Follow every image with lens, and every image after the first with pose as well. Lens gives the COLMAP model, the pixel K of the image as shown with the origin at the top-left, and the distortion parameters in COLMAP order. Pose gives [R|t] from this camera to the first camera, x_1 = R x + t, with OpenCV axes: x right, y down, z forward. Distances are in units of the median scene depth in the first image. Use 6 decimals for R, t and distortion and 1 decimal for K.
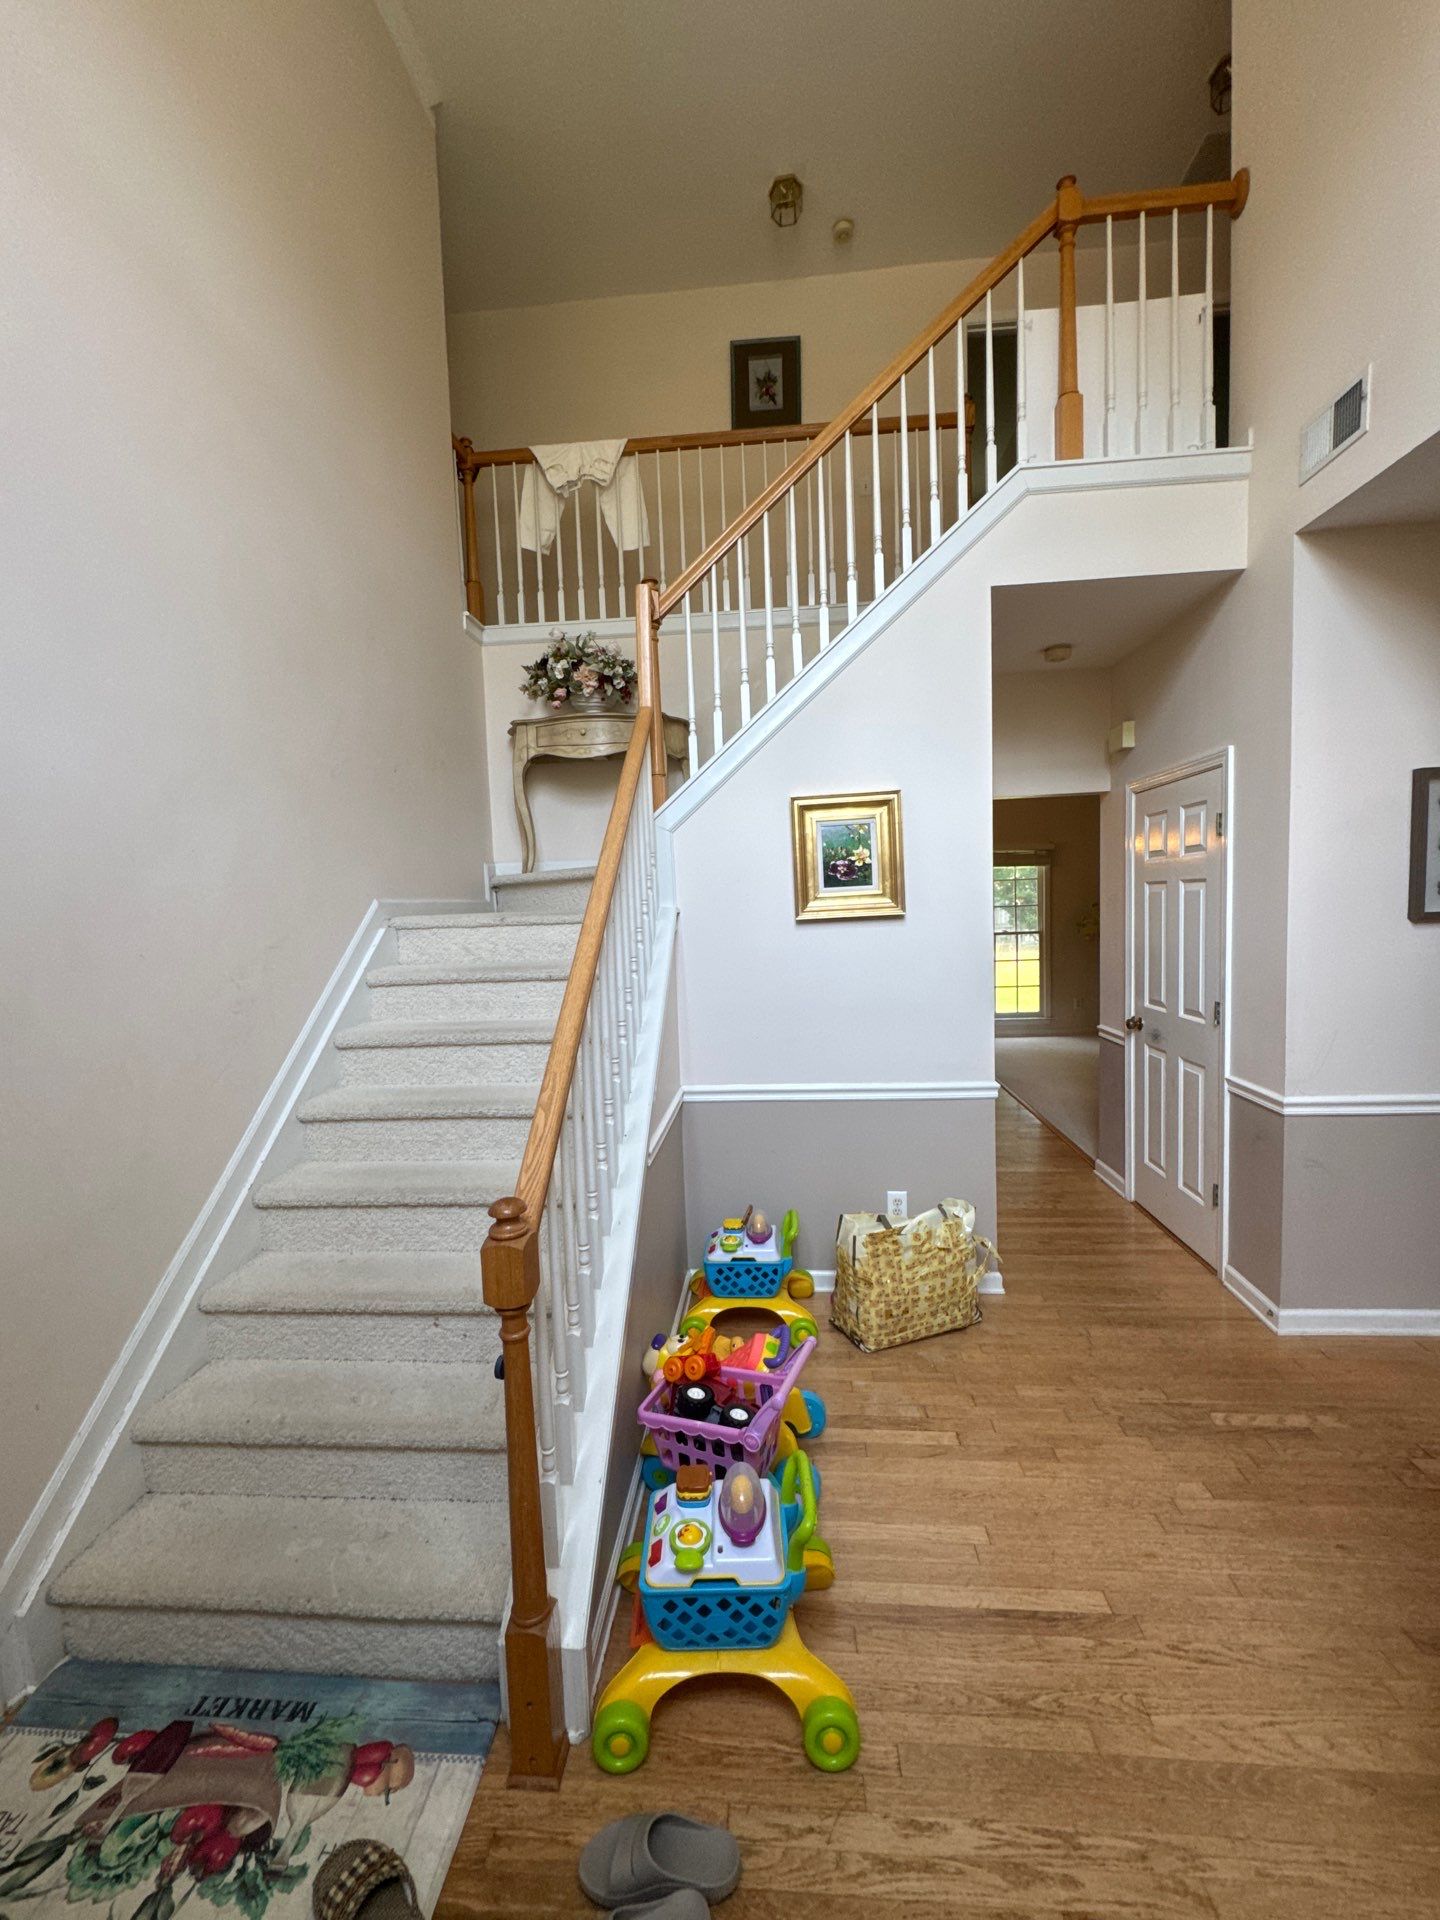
lens RADIAL K [[780.2, 0, 725.1], [0, 780.2, 959.2], [0, 0, 1]] dist [-0.001444, 0.000196]
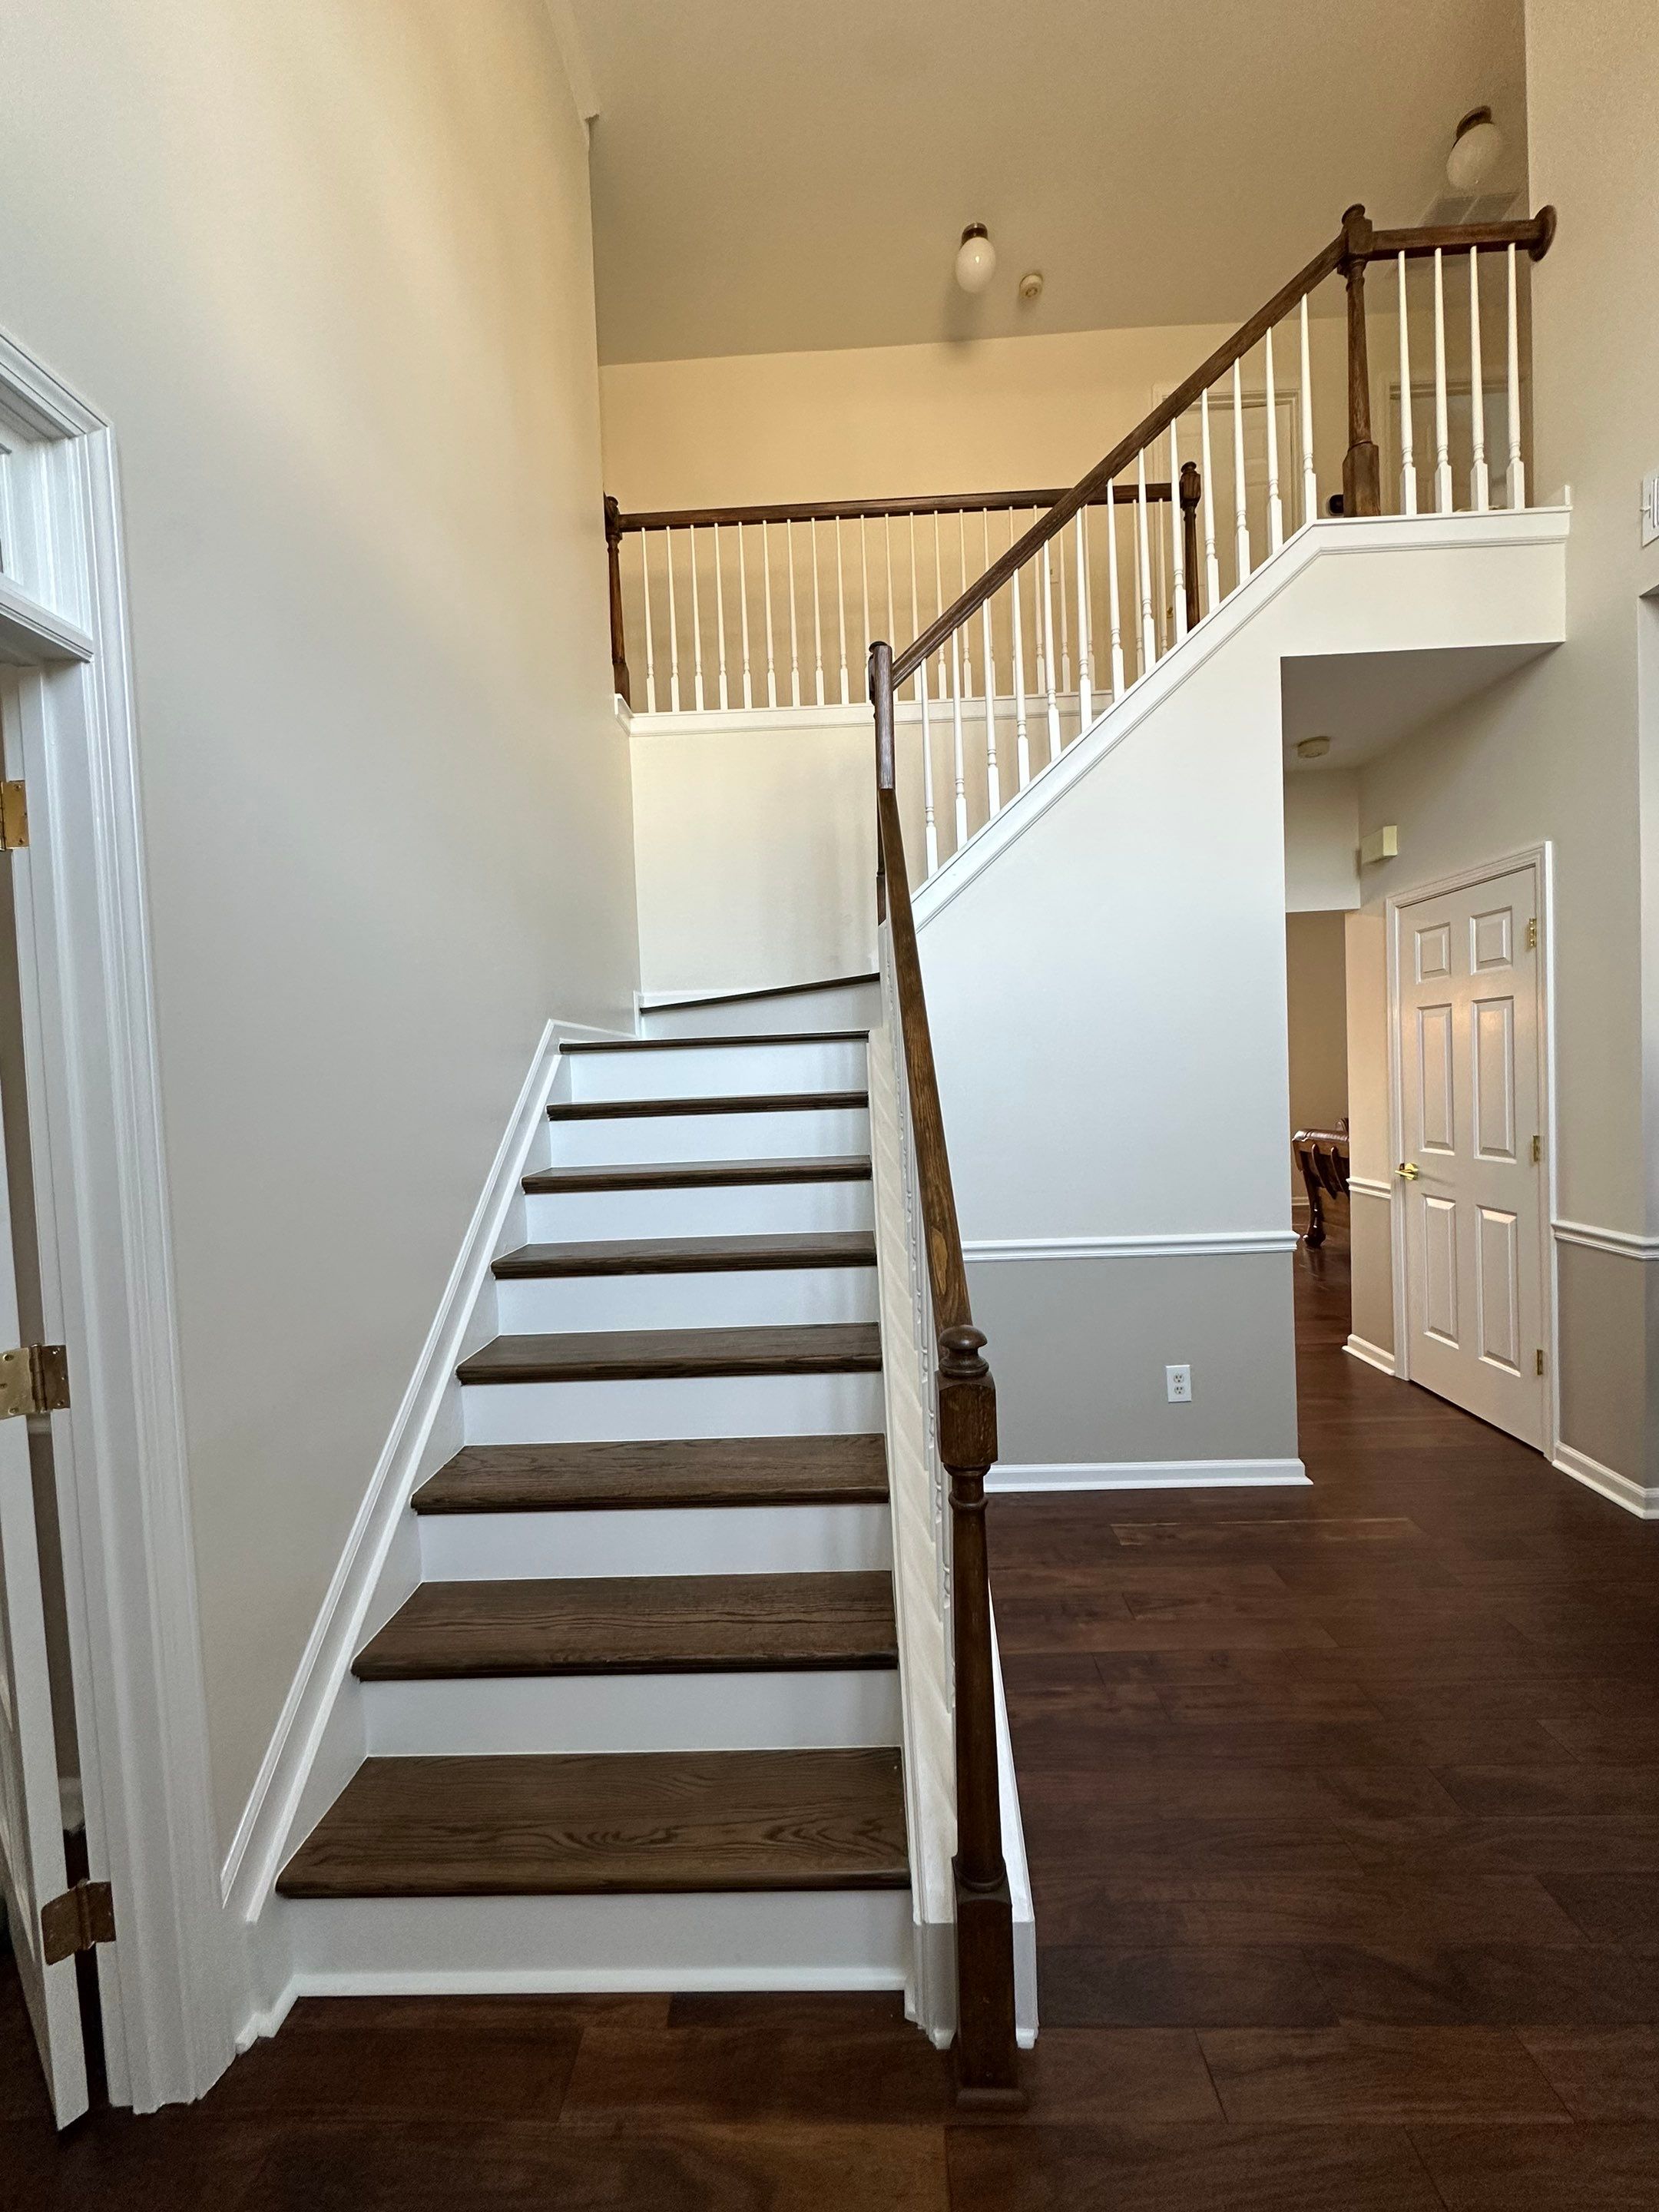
lens RADIAL K [[898.8, 0, 828.9], [0, 898.8, 1103.6], [0, 0, 1]] dist [-0.001444, 0.000196]
pose [[0.998776, -0.006419, 0.049052, -0.202455], [0.008353, 0.999192, -0.039312, 0.051517], [-0.048760, 0.039673, 0.998022, 0.041945]]
